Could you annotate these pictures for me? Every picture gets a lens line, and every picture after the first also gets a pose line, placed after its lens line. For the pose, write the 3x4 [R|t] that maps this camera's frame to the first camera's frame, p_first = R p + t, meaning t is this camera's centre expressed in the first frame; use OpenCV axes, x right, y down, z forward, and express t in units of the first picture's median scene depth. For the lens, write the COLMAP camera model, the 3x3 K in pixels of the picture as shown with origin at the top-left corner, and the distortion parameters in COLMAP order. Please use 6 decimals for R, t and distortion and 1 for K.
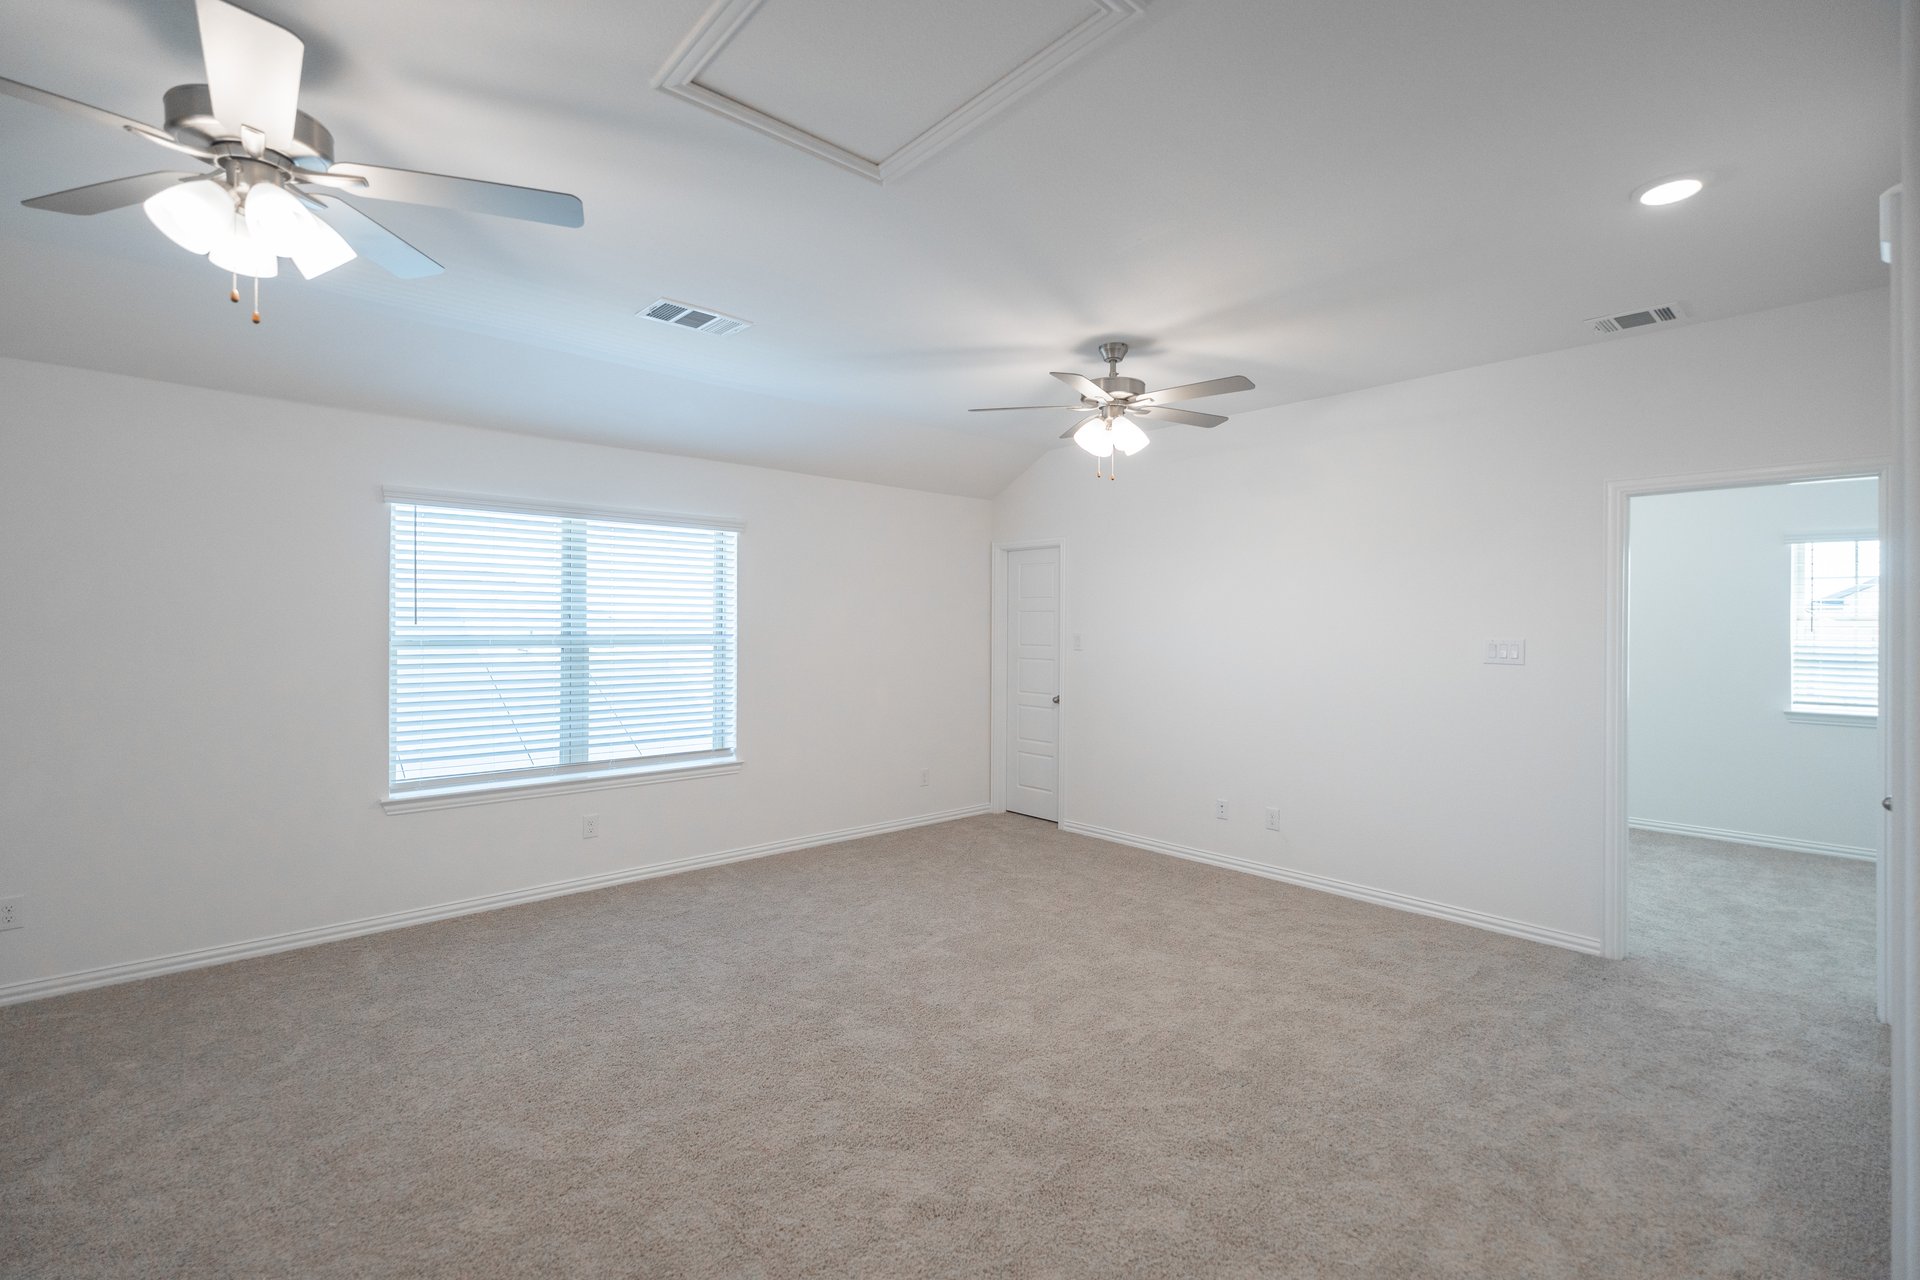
lens RADIAL K [[864.4, 0, 960.0], [0, 864.4, 640.0], [0, 0, 1]] dist [0.000119, 0.000017]
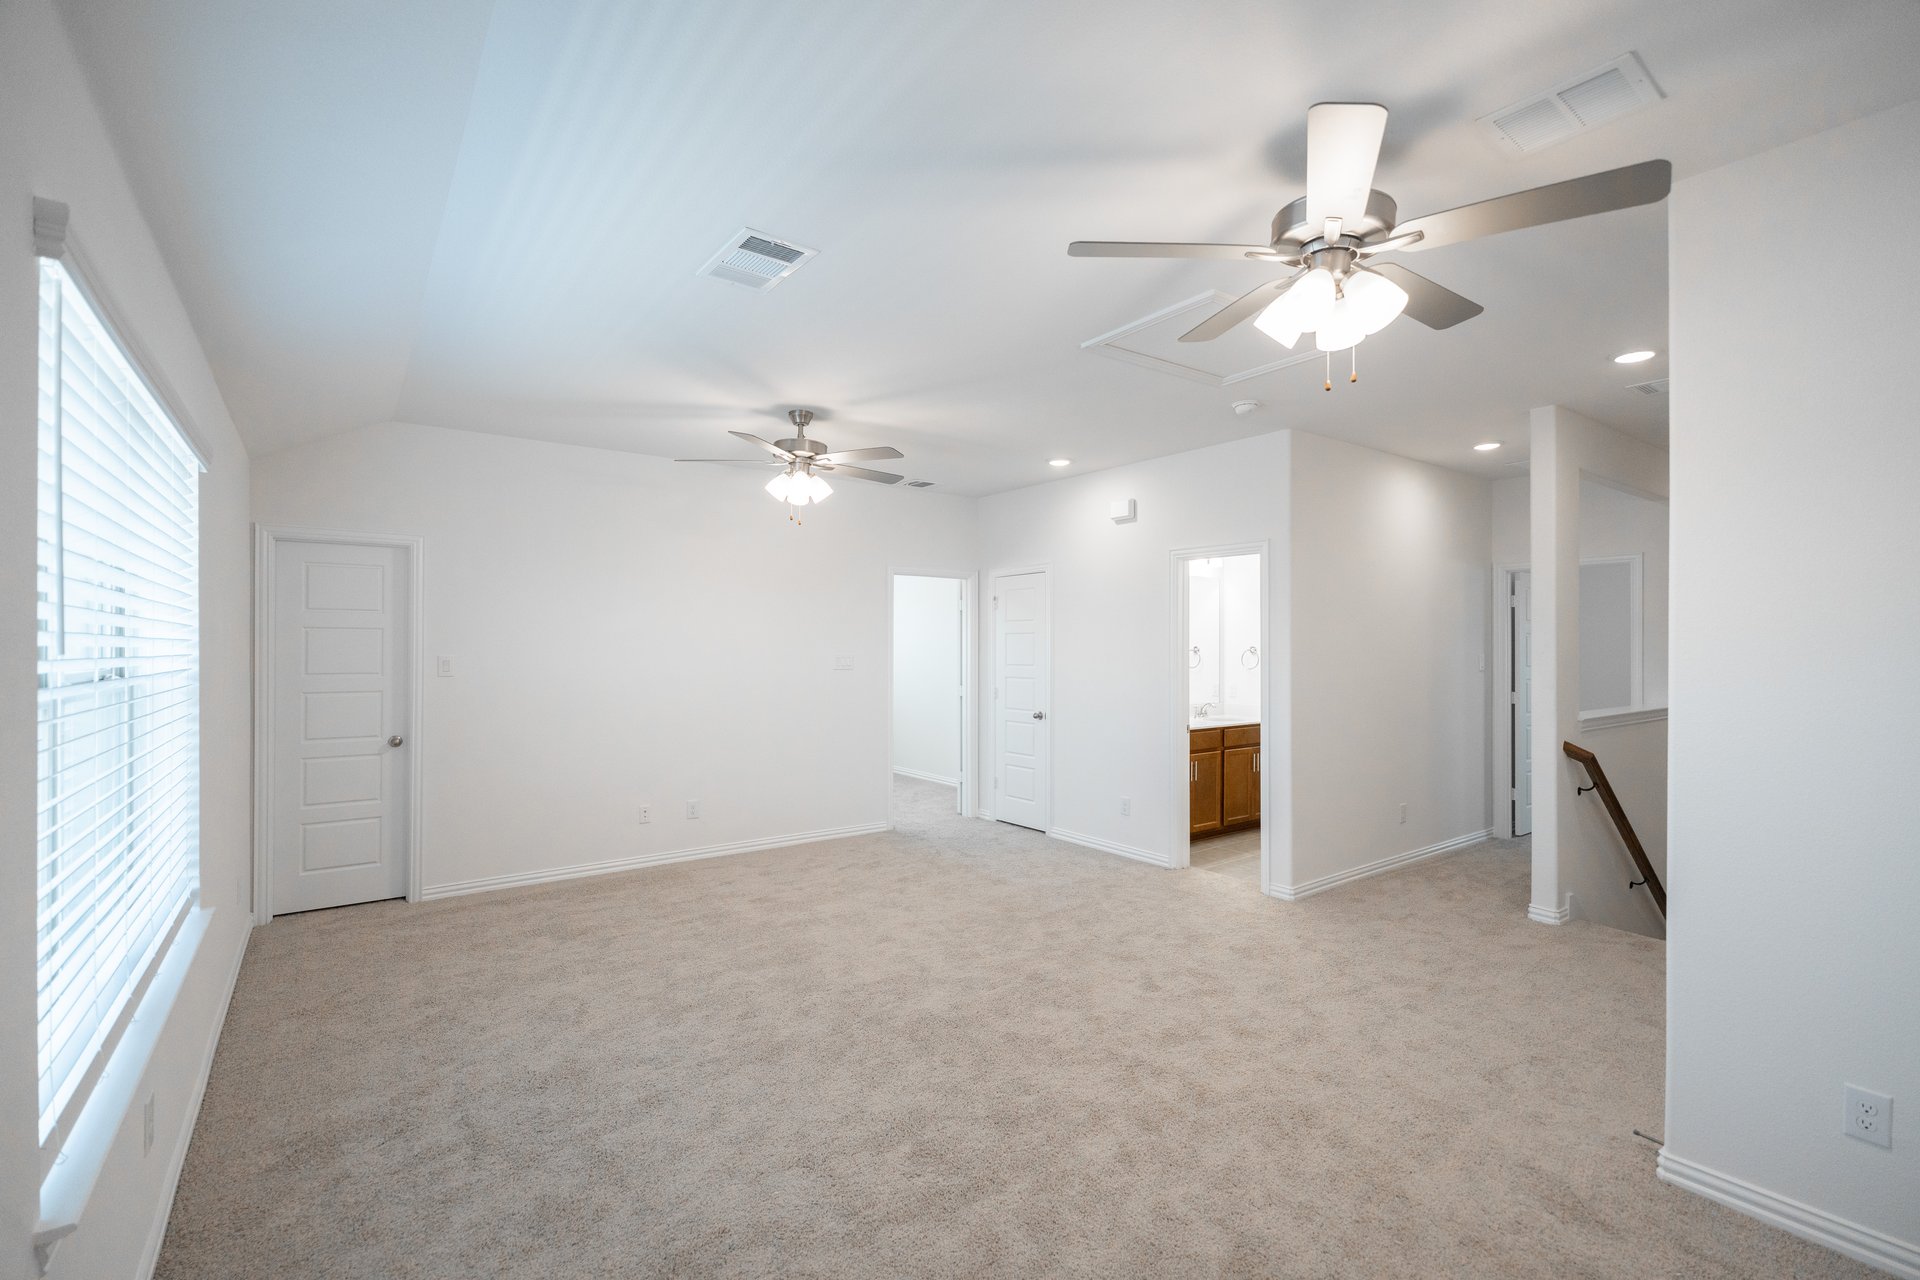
lens RADIAL K [[851.1, 0, 960.0], [0, 851.1, 640.0], [0, 0, 1]] dist [0.001324, 0.000223]
pose [[0.096484, 0.003553, 0.995328, -0.978224], [0.019595, 0.999793, -0.005469, -0.013090], [-0.995142, 0.020031, 0.096395, 0.671359]]
